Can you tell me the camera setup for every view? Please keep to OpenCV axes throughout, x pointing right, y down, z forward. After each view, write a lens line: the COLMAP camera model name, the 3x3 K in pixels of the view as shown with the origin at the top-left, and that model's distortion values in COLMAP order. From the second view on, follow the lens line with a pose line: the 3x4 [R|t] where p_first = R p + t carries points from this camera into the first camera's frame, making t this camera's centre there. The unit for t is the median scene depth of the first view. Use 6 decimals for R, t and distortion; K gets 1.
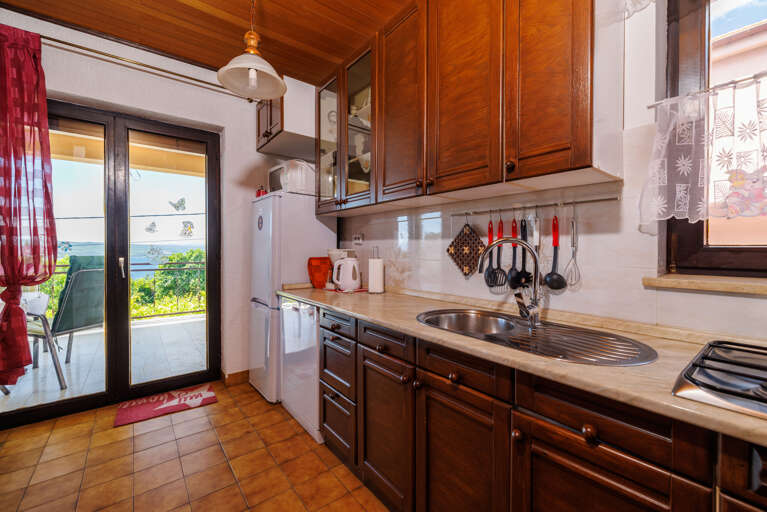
lens RADIAL K [[319.9, 0, 383.5], [0, 319.9, 256.0], [0, 0, 1]] dist [-0.000099, 0.000400]
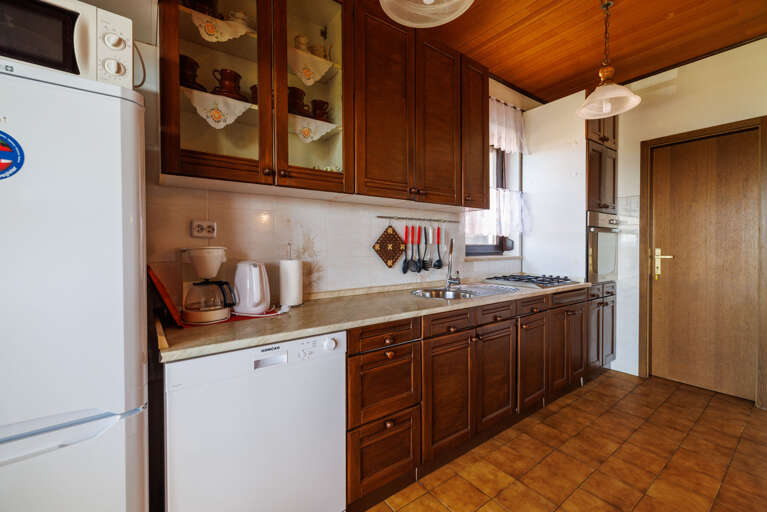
lens RADIAL K [[323.4, 0, 383.2], [0, 323.4, 247.1], [0, 0, 1]] dist [-0.000969, -0.000008]
pose [[0.024788, -0.011750, 0.999624, -0.981840], [0.013494, 0.999844, 0.011418, -0.031774], [-0.999602, 0.013205, 0.024943, 0.982982]]
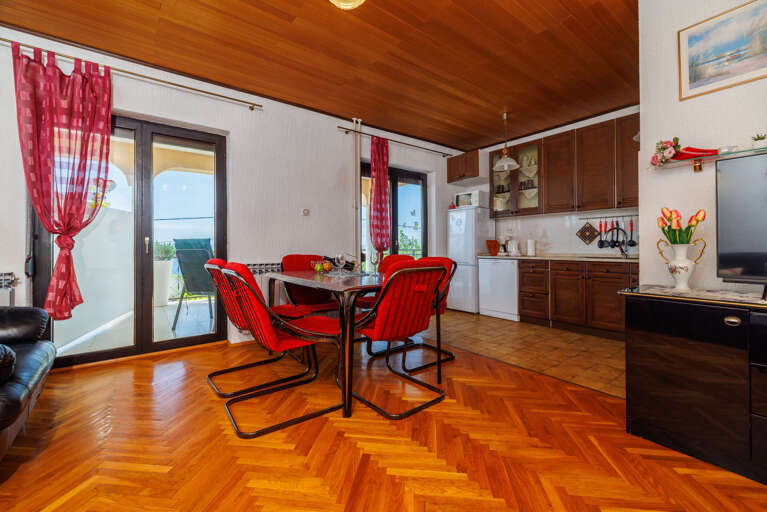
lens RADIAL K [[323.4, 0, 383.2], [0, 323.4, 247.1], [0, 0, 1]] dist [-0.000969, -0.000008]
pose [[0.999927, -0.009269, 0.007800, -1.271183], [0.009376, 0.999860, -0.013861, 0.099738], [-0.007671, 0.013933, 0.999874, -1.382987]]
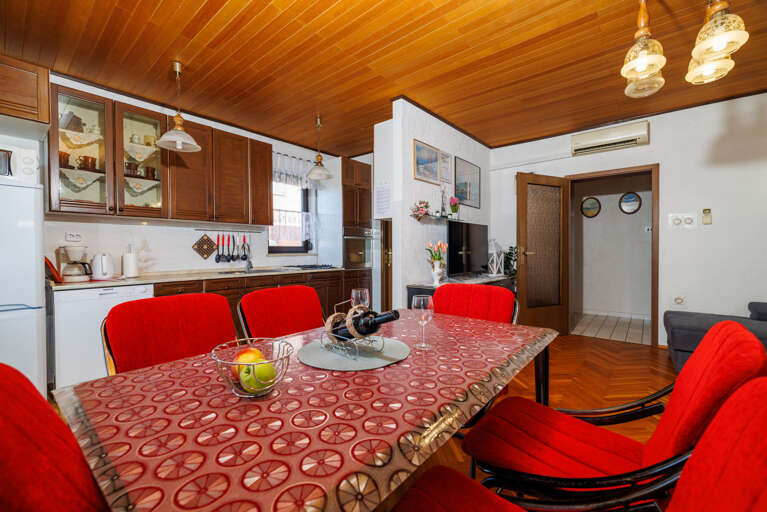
lens RADIAL K [[319.9, 0, 383.5], [0, 319.9, 256.0], [0, 0, 1]] dist [-0.000099, 0.000400]
pose [[-0.216030, -0.024965, 0.976068, -2.067939], [0.015509, 0.999459, 0.028996, -0.001418], [-0.976264, 0.021402, -0.215526, 0.293851]]
